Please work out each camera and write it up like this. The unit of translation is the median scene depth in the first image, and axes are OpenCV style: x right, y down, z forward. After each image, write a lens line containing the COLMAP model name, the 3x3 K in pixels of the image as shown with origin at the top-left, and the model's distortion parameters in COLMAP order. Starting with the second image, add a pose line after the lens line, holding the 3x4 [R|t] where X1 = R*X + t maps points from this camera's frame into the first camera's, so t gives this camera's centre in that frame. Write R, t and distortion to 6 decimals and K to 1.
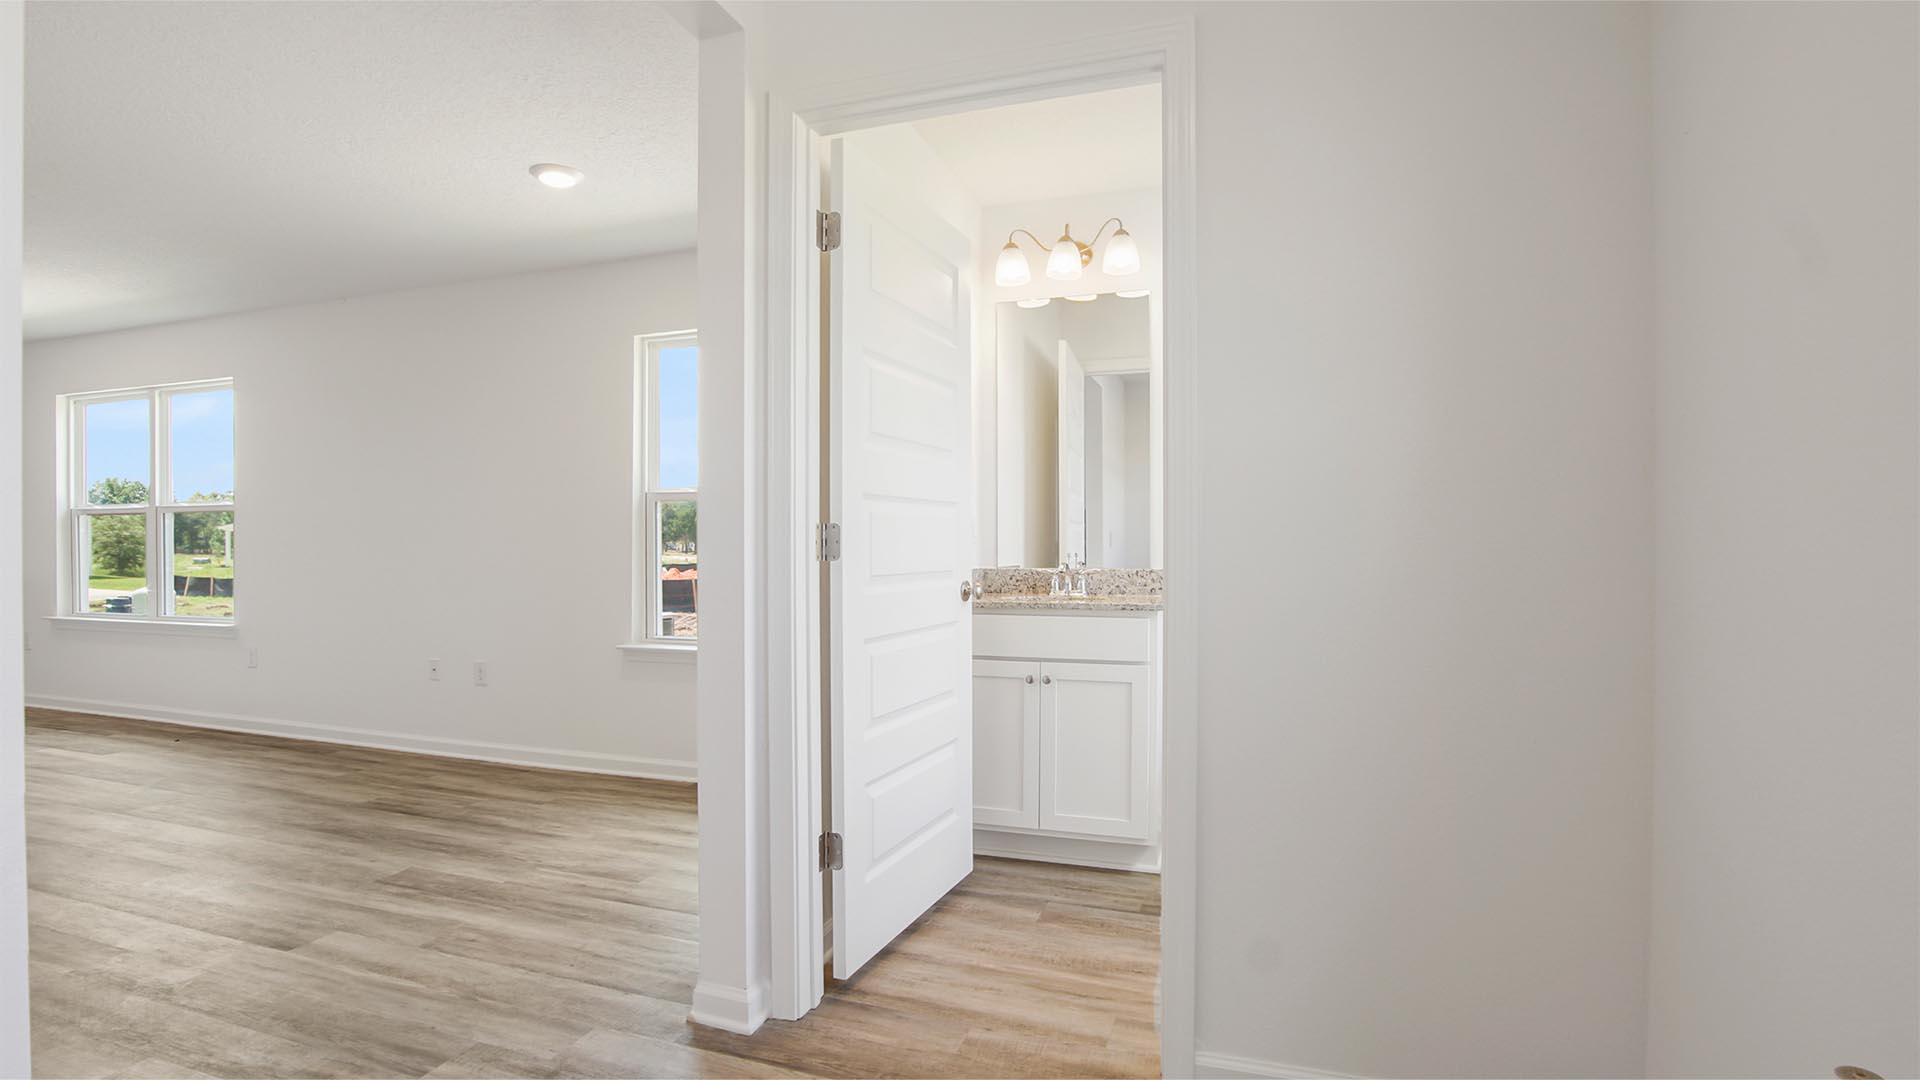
lens RADIAL K [[874.7, 0, 958.6], [0, 874.7, 548.9], [0, 0, 1]] dist [-0.026607, 0.000183]
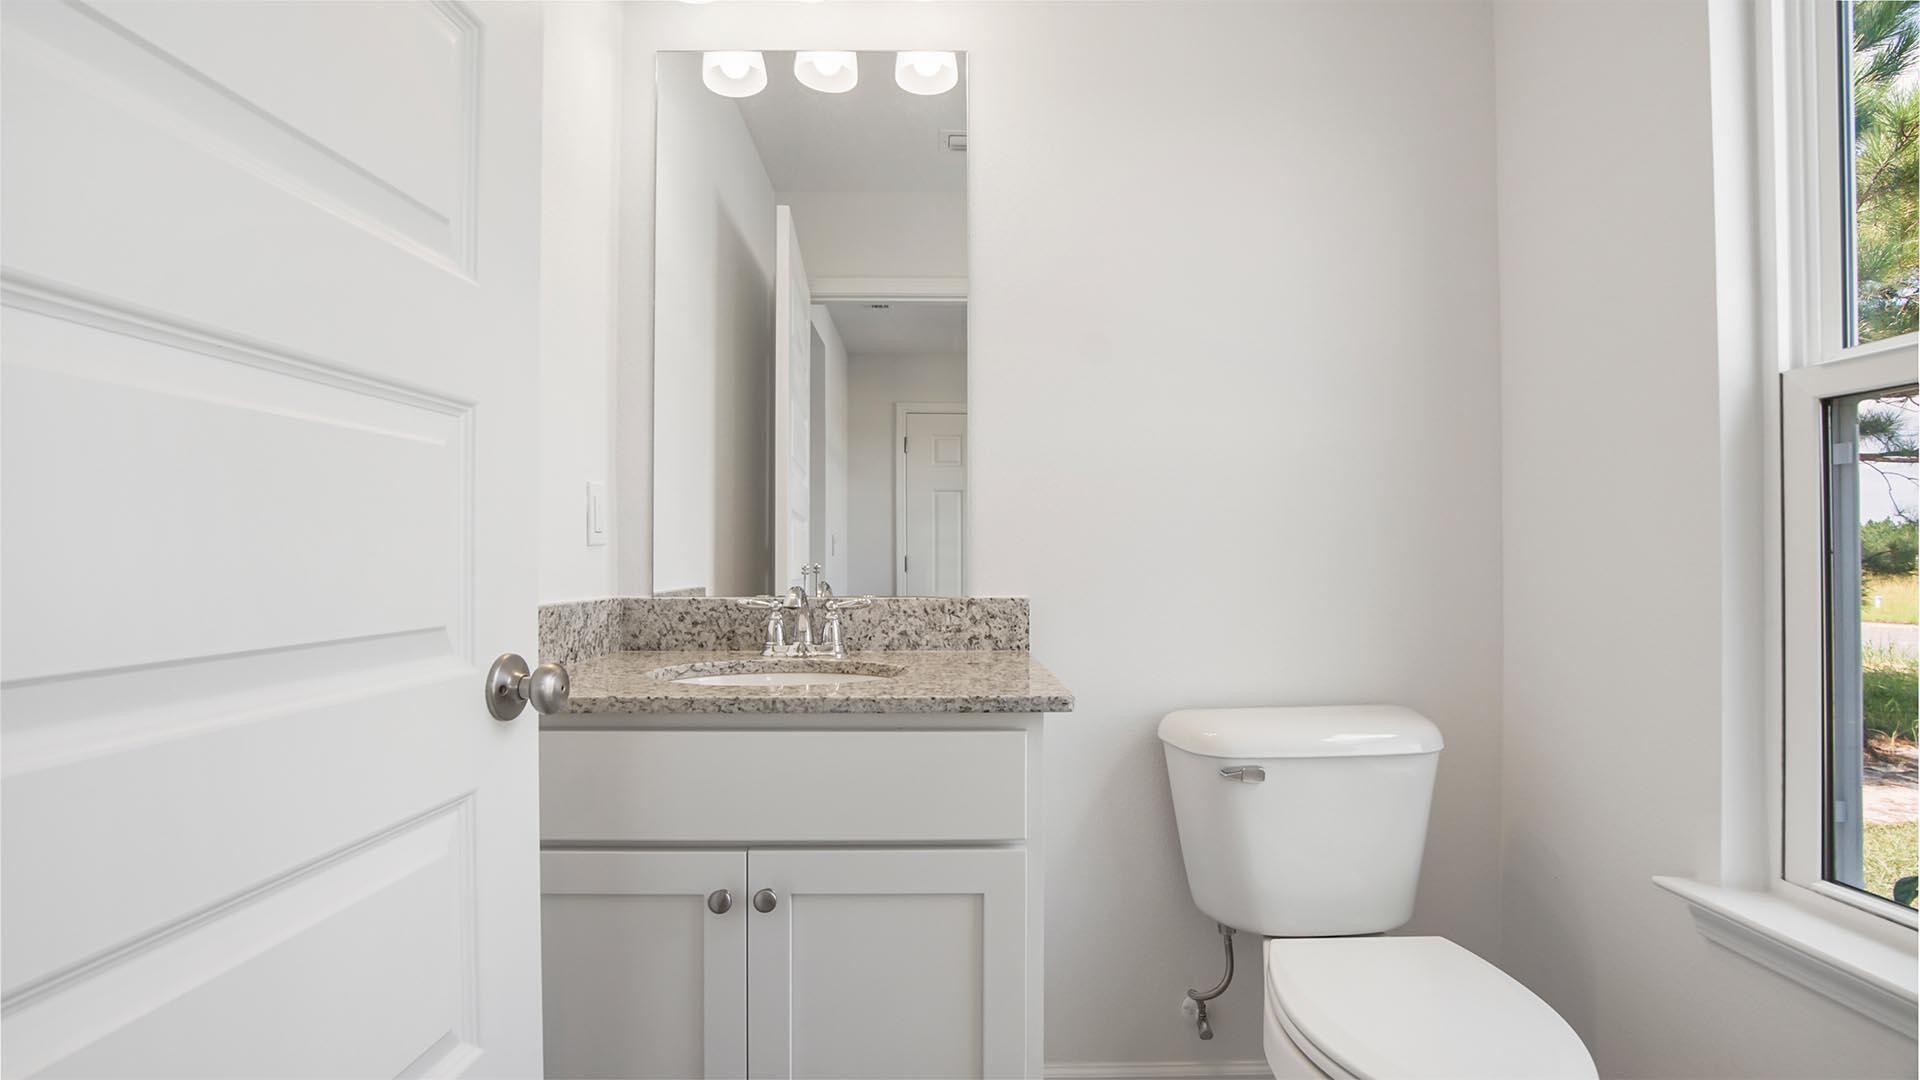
lens RADIAL K [[874.7, 0, 958.6], [0, 874.7, 548.9], [0, 0, 1]] dist [-0.026607, 0.000183]
pose [[0.942663, 0.005691, 0.333697, 0.045853], [-0.001016, 0.999899, -0.014182, 0.001906], [-0.333744, 0.013030, 0.942574, 0.526383]]
